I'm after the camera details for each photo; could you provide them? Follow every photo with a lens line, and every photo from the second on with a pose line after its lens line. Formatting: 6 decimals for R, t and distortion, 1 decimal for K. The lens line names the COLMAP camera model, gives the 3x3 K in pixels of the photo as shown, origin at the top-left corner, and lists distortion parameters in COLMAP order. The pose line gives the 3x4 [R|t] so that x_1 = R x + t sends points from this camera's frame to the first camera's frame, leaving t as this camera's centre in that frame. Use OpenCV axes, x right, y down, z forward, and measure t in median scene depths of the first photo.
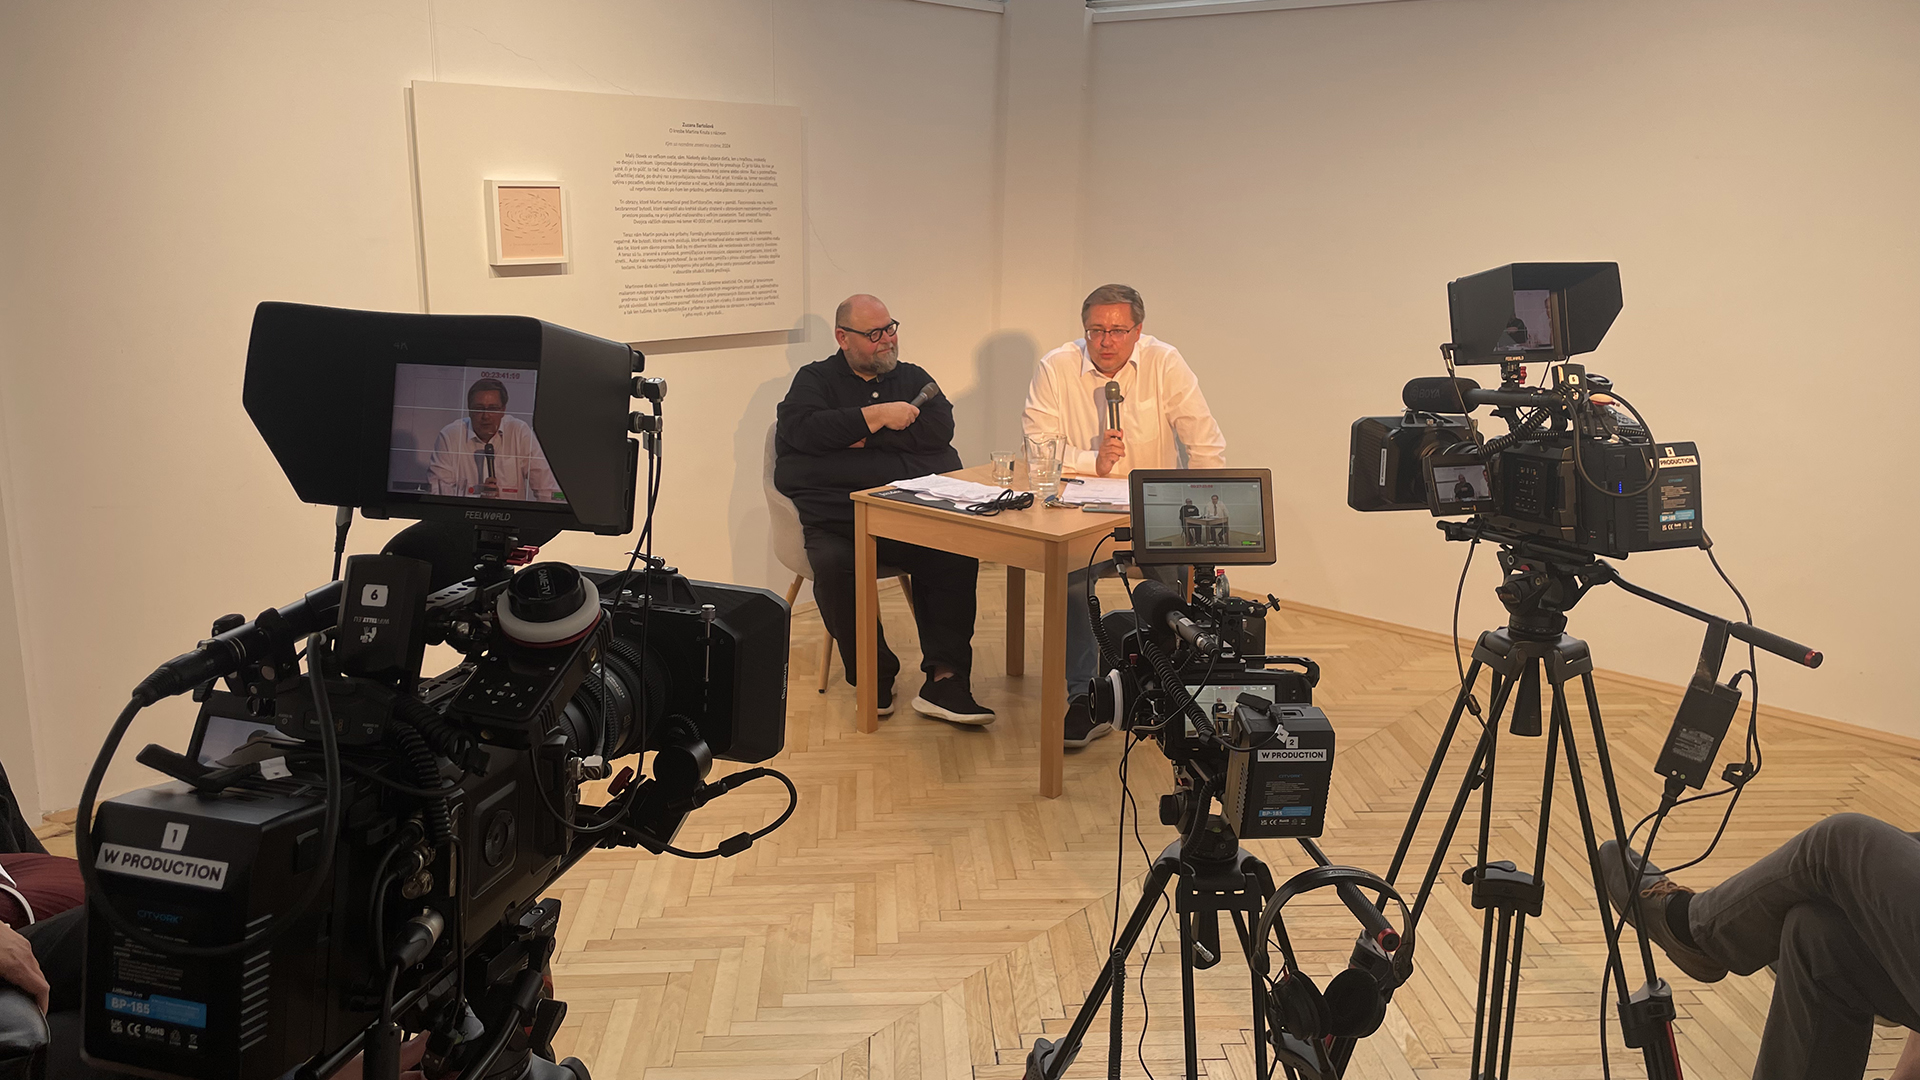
lens RADIAL K [[1463.3, 0, 970.1], [0, 1463.3, 538.9], [0, 0, 1]] dist [0.131241, -0.191044]
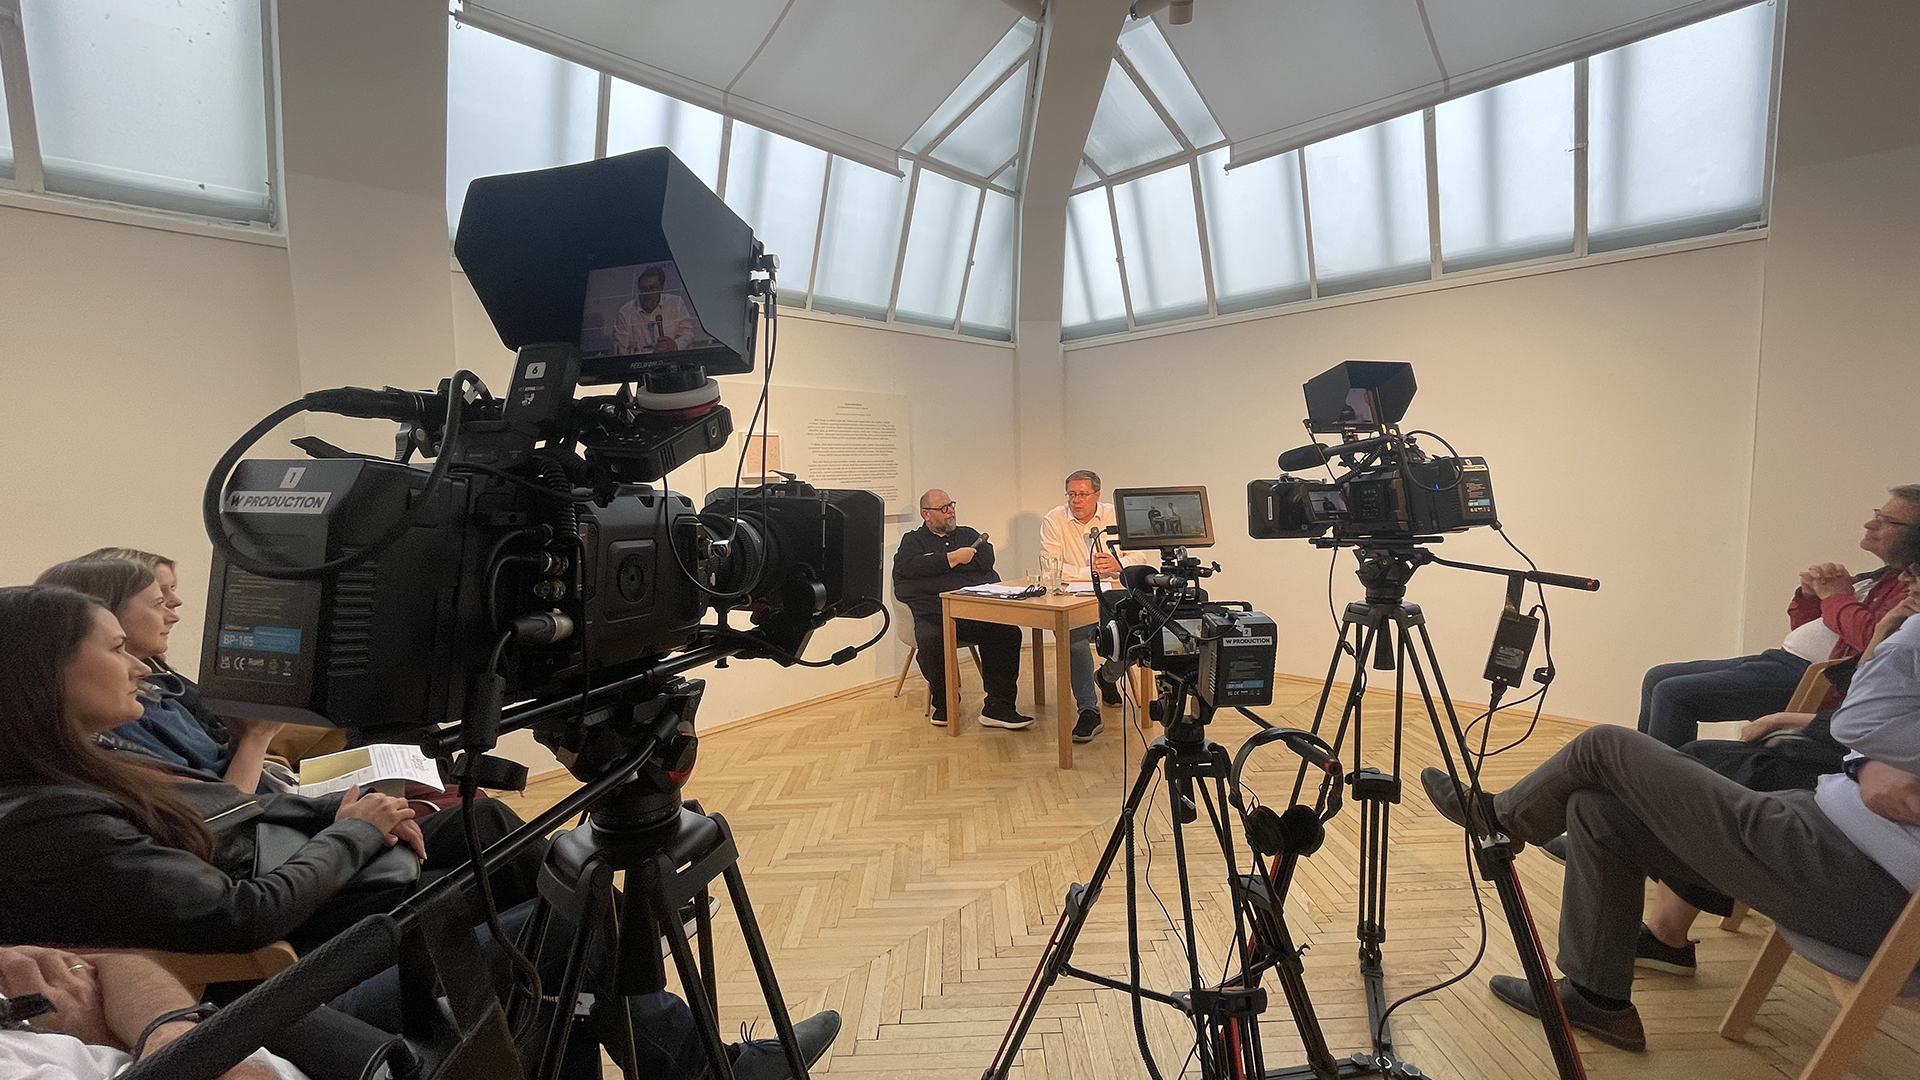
lens RADIAL K [[786.0, 0, 954.2], [0, 786.0, 540.5], [0, 0, 1]] dist [0.000976, 0.000002]
pose [[0.997121, -0.042566, -0.062756, -0.007966], [0.032034, 0.986568, -0.160178, 0.124593], [0.068731, 0.157707, 0.985091, 0.171459]]
